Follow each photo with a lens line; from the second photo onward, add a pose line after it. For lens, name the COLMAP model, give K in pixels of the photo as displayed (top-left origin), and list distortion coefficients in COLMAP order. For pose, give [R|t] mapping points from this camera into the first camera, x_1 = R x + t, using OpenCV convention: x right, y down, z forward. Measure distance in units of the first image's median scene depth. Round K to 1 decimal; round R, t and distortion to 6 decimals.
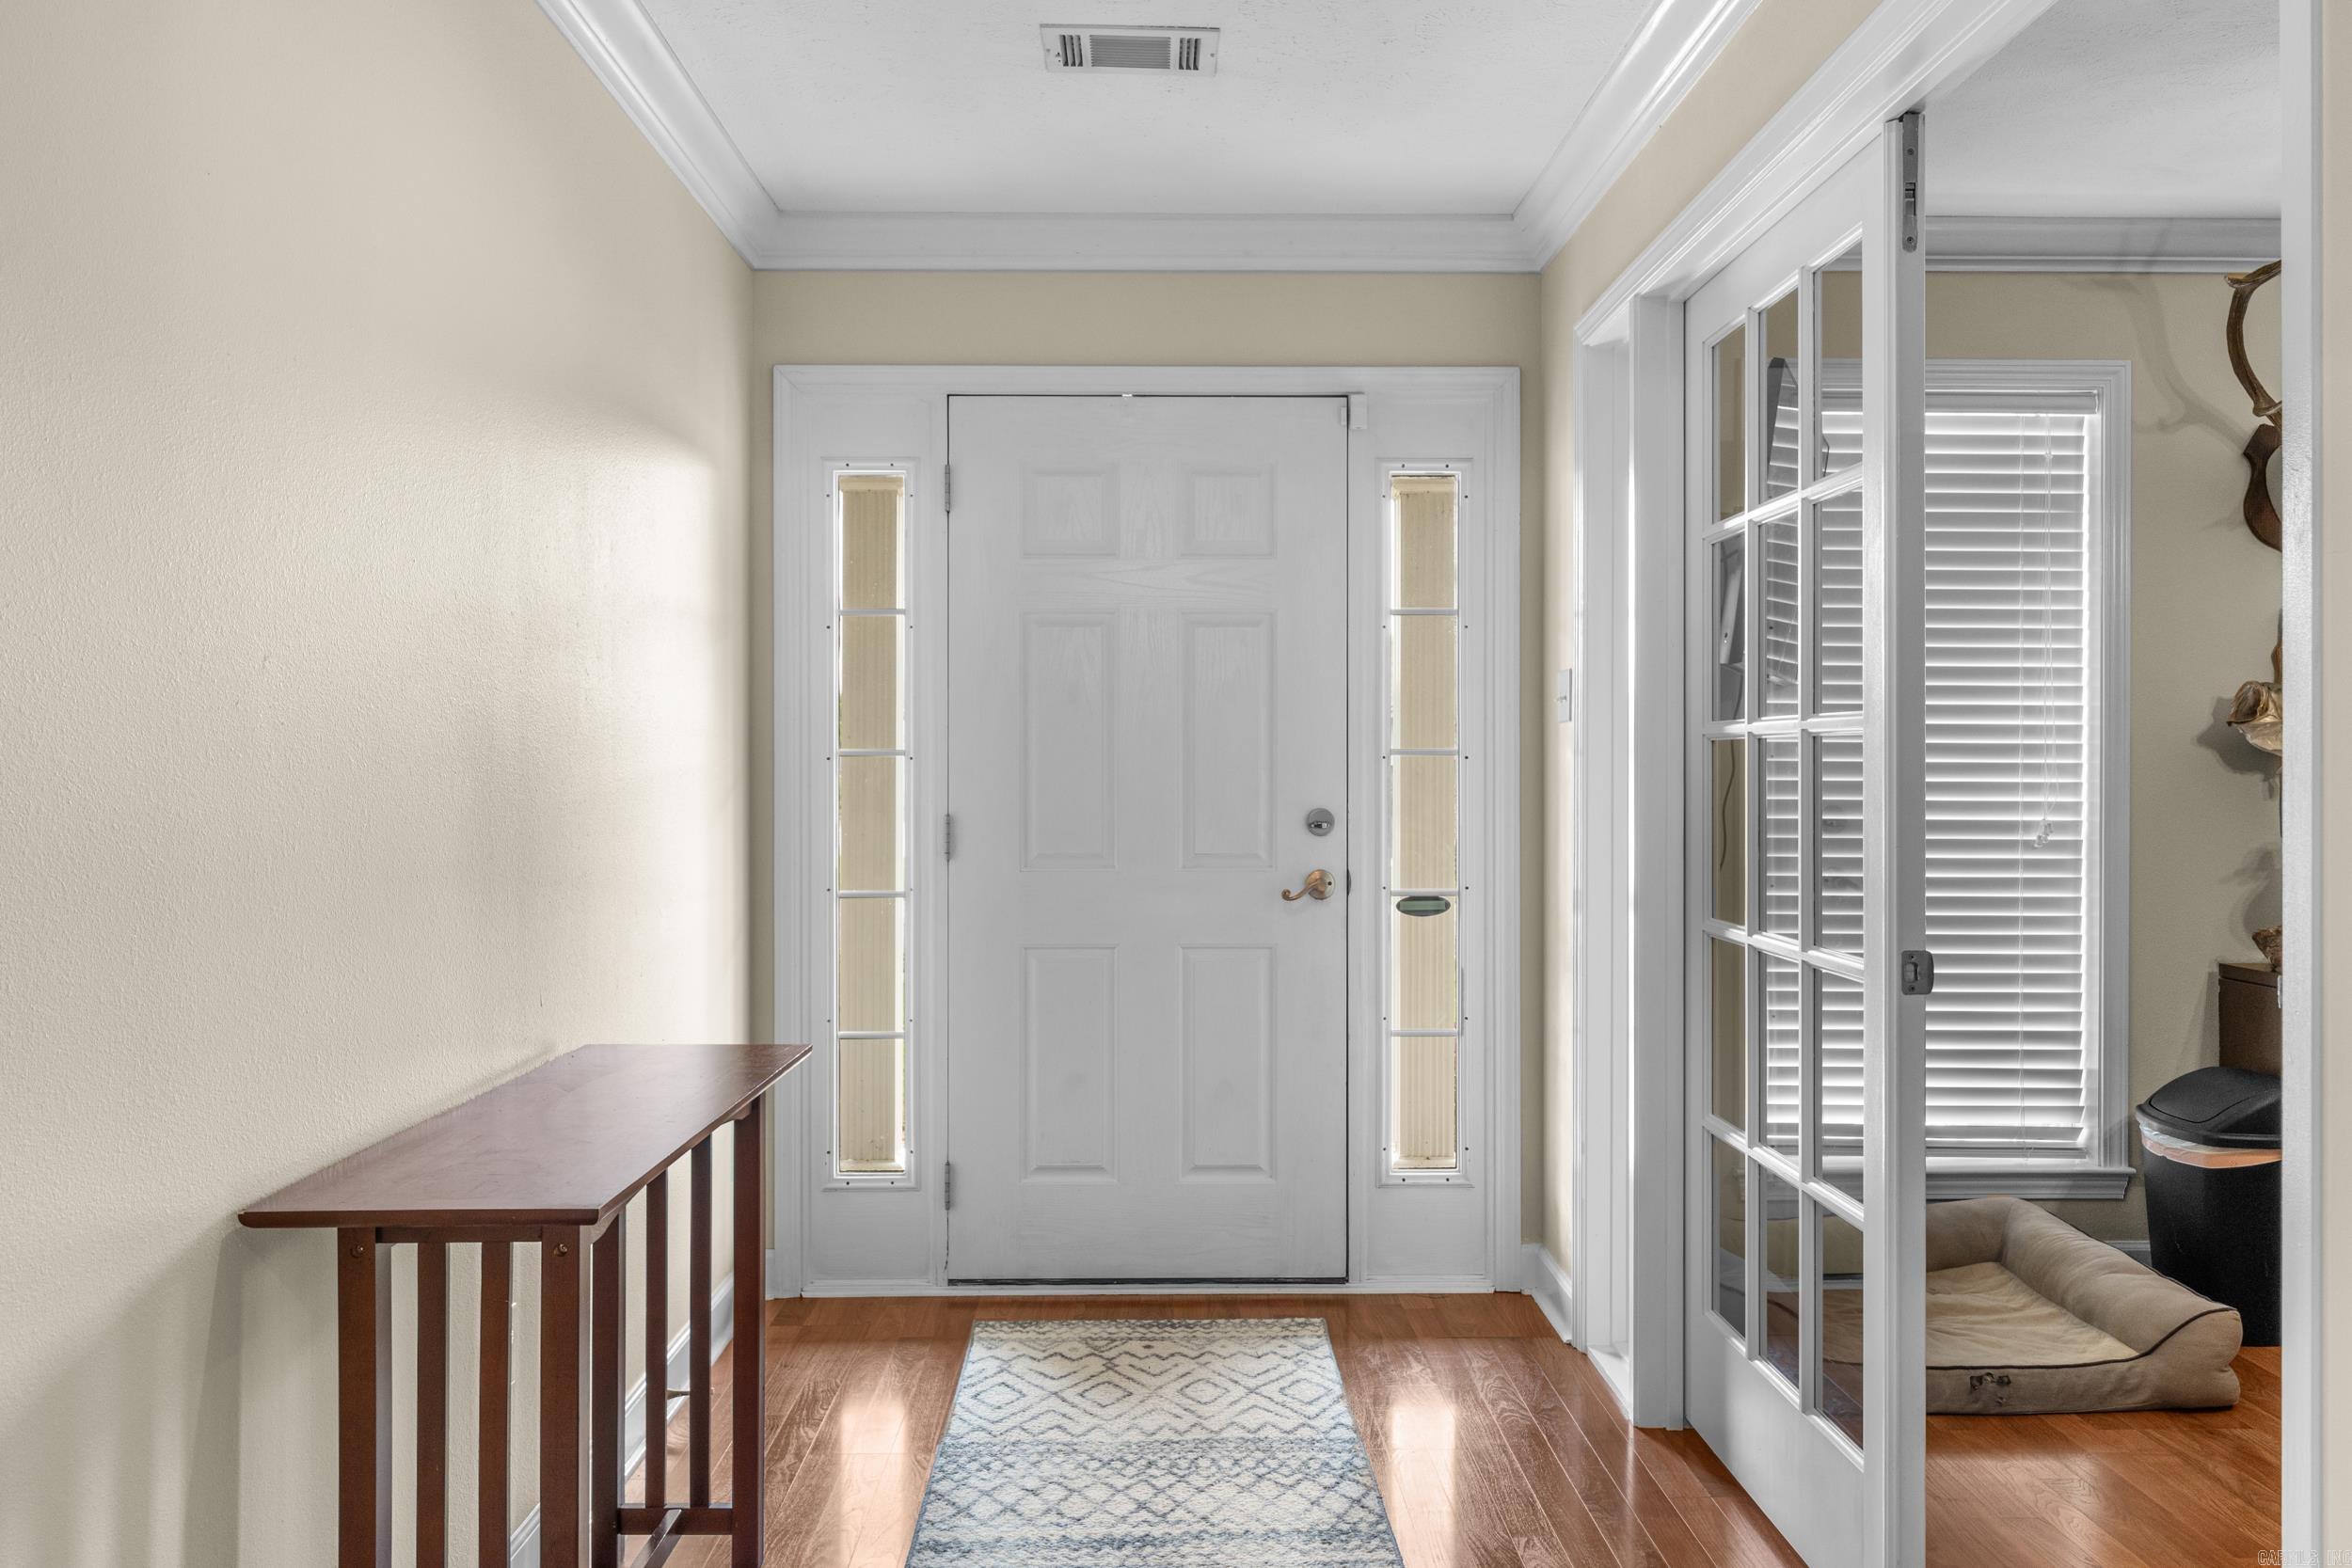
lens RADIAL K [[1808.5, 0, 1176.1], [0, 1808.5, 759.4], [0, 0, 1]] dist [-0.002370, -0.007100]
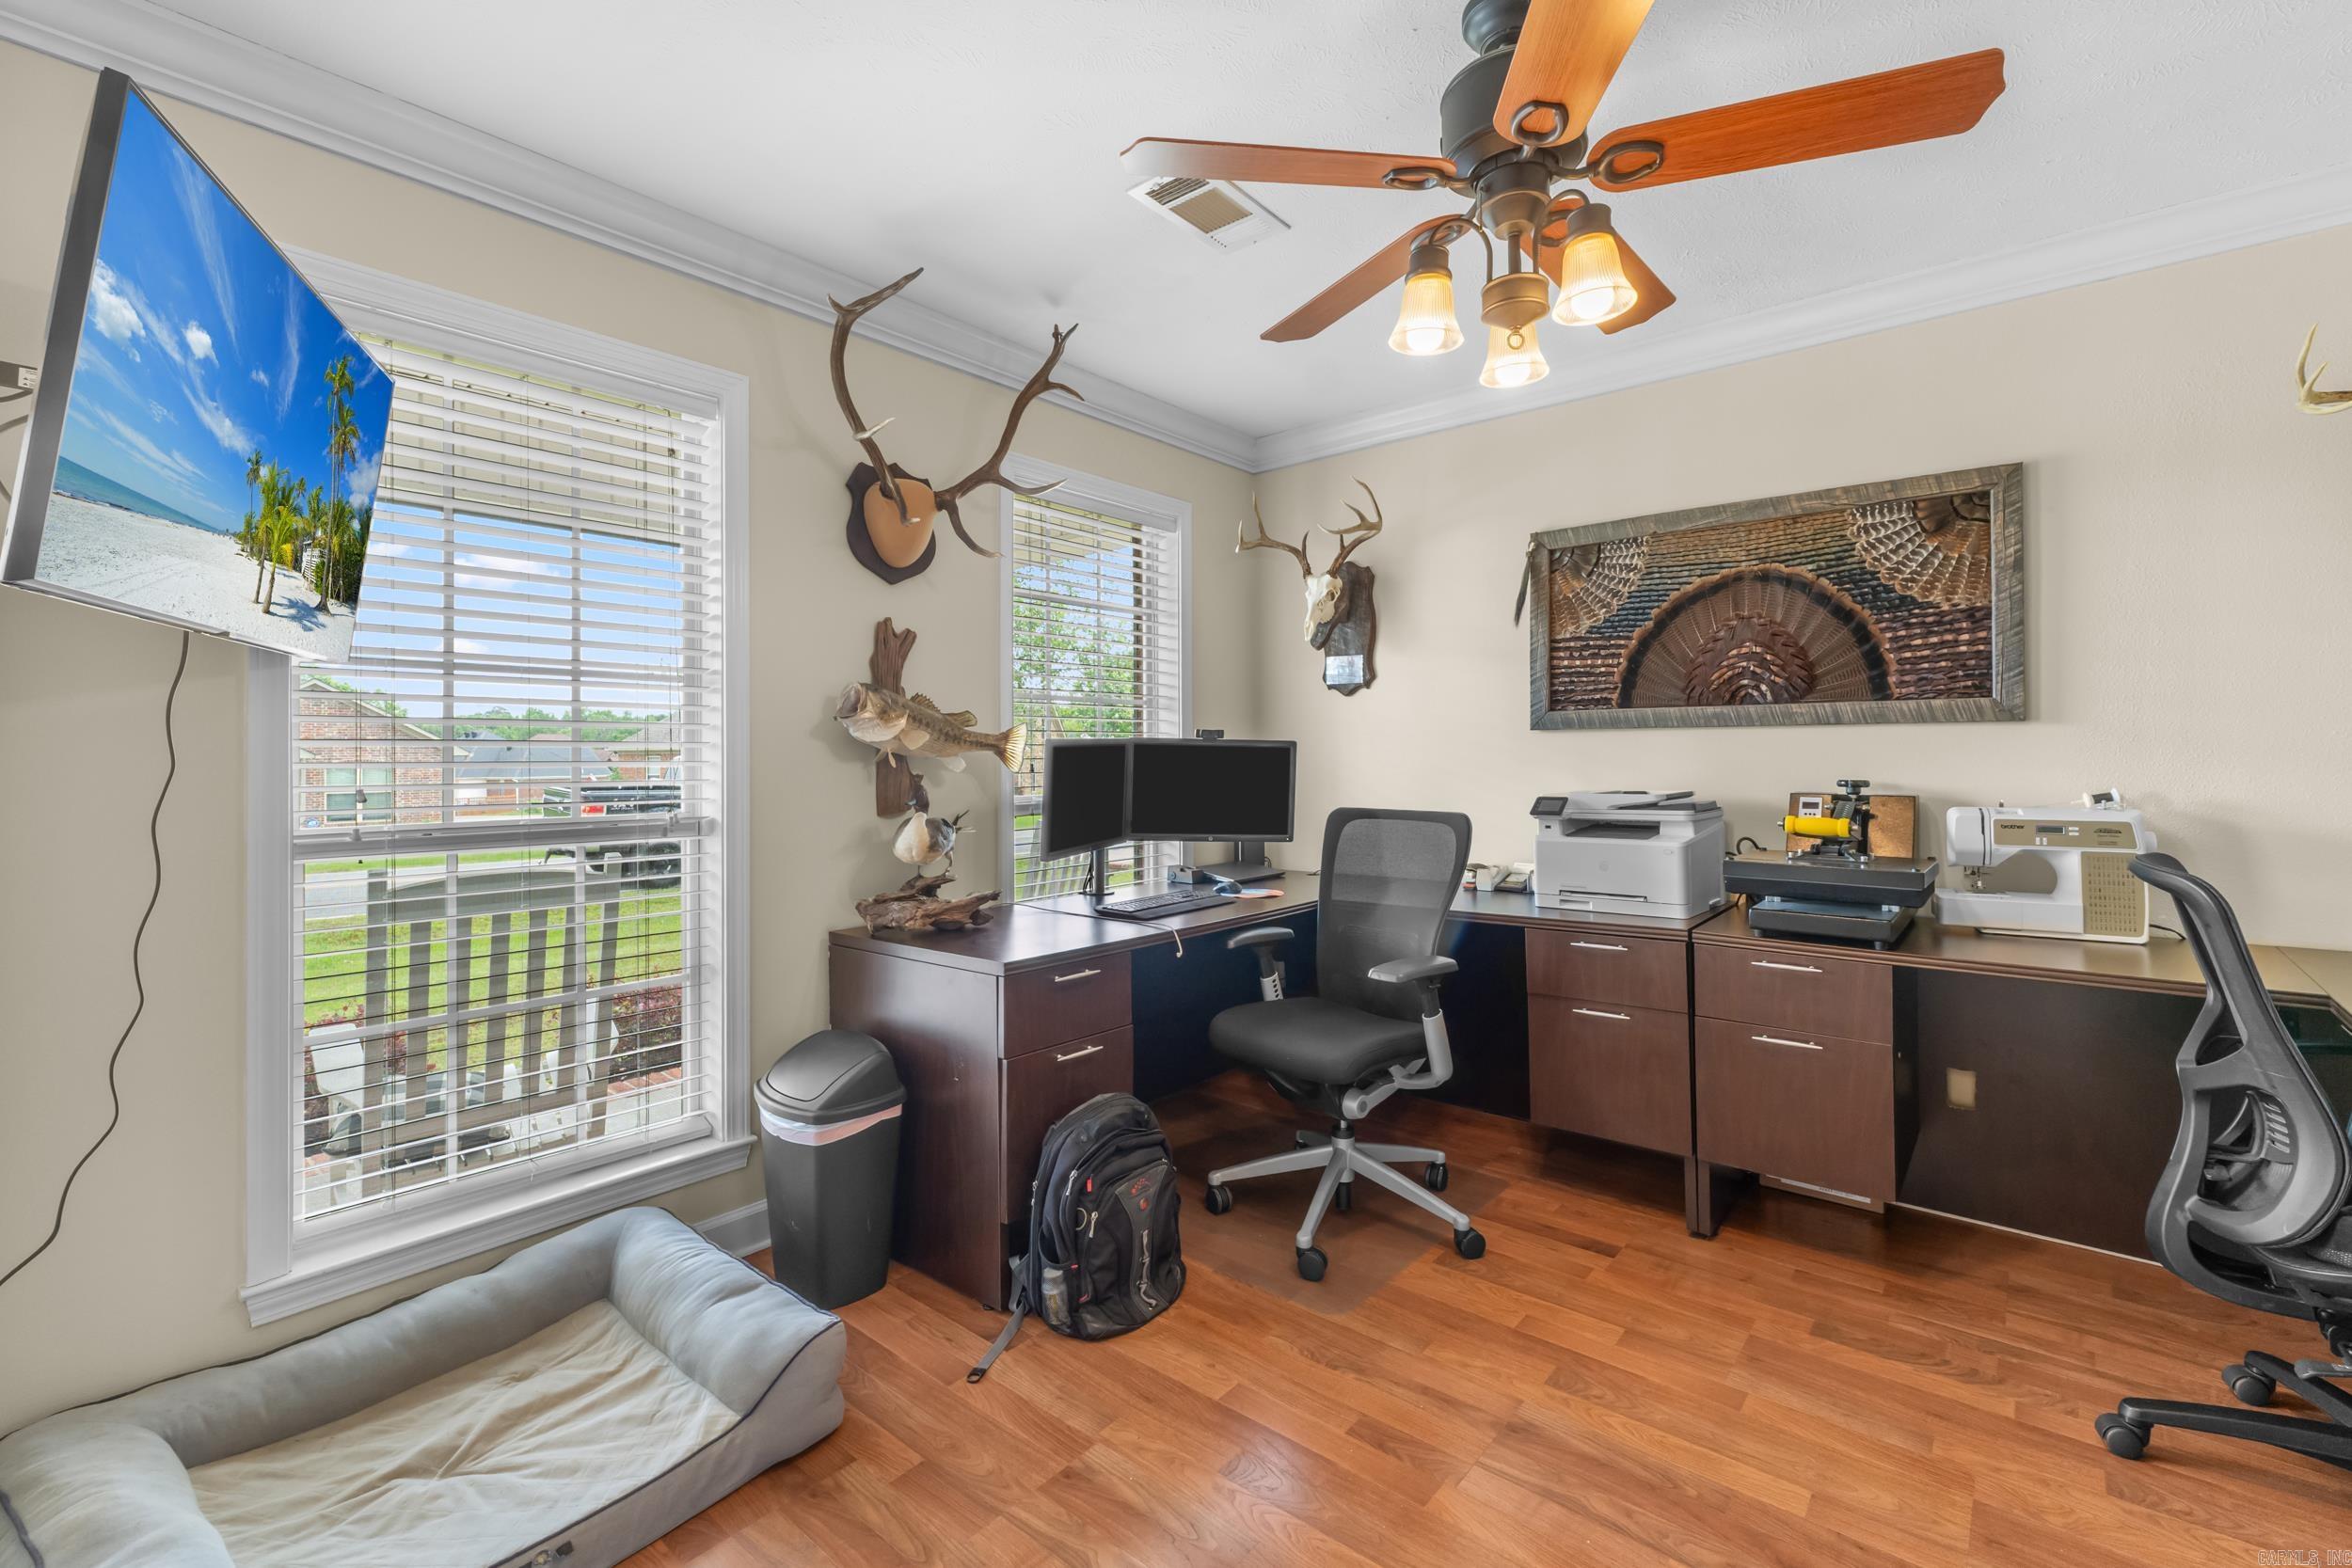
lens RADIAL K [[1003.4, 0, 1194.0], [0, 1003.4, 748.1], [0, 0, 1]] dist [0.003152, 0.000556]
pose [[0.654110, -0.001833, 0.756397, 0.295361], [0.008107, 0.999957, -0.004588, 0.003287], [-0.756356, 0.009133, 0.654097, 0.487169]]
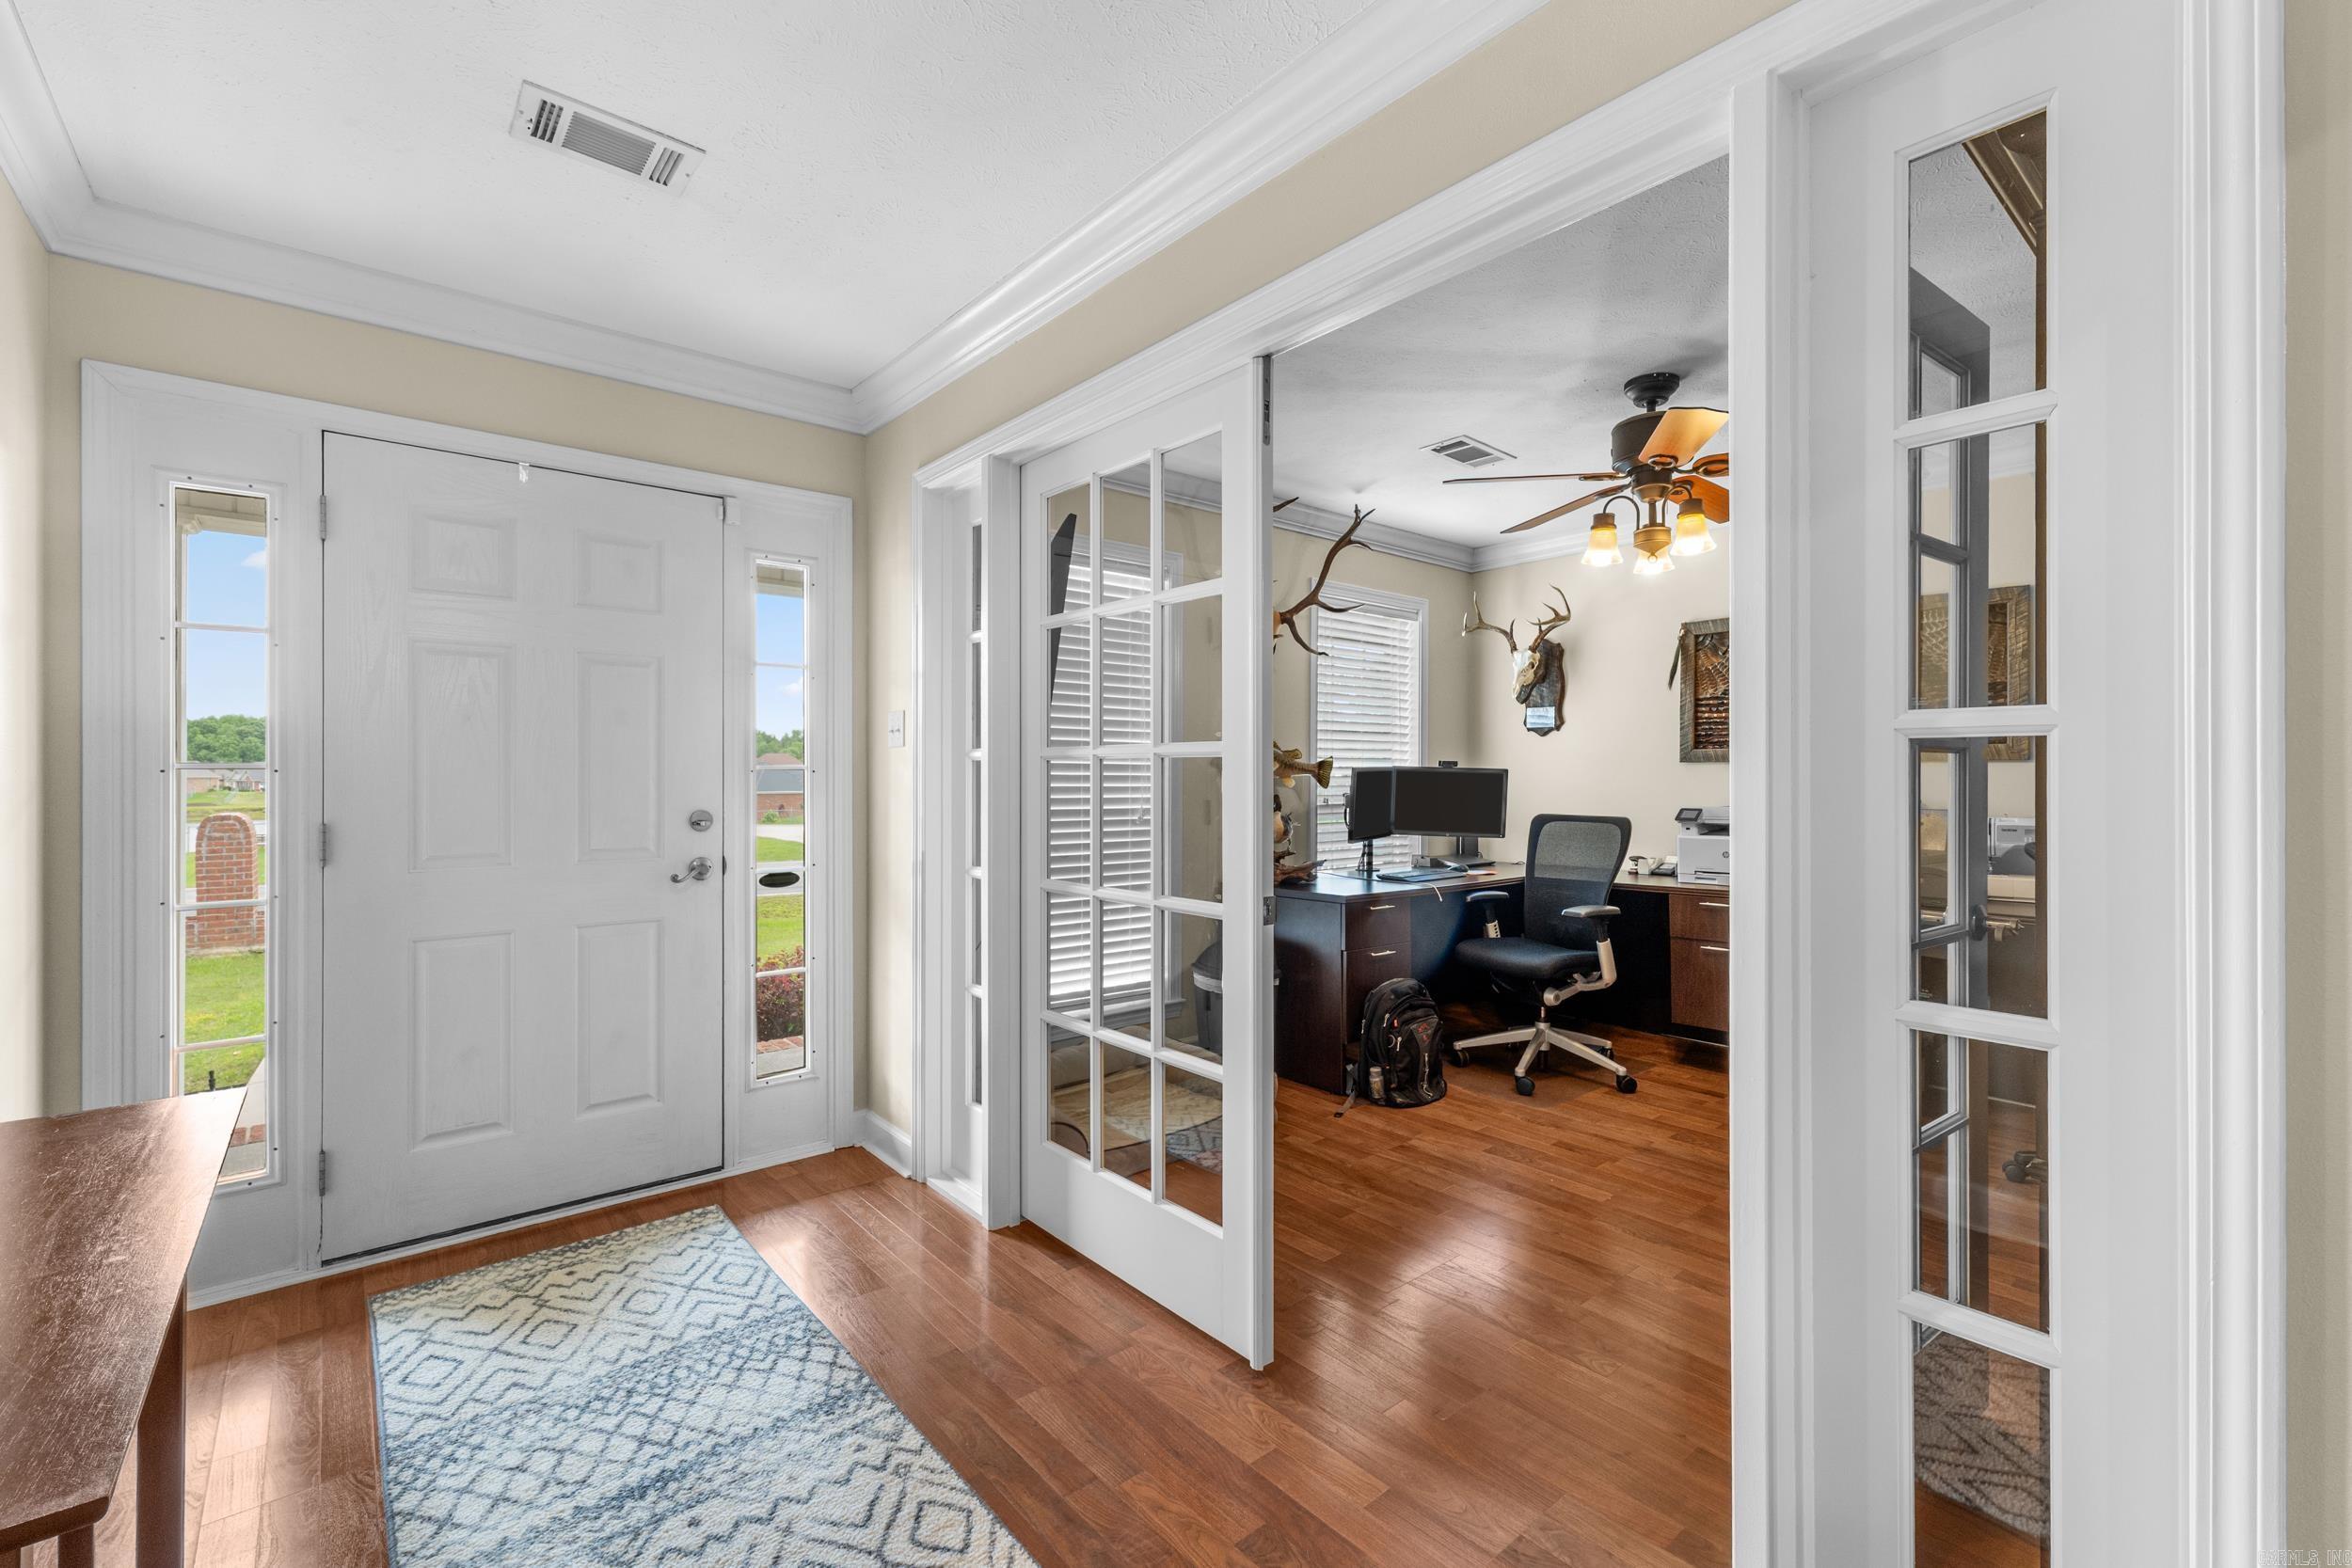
lens RADIAL K [[1003.4, 0, 1186.5], [0, 1003.4, 772.0], [0, 0, 1]] dist [0.003152, 0.000556]
pose [[0.771152, 0.002171, 0.636647, -0.131065], [-0.000886, 0.999997, -0.002338, 0.001090], [-0.636650, 0.001239, 0.771152, 0.257234]]
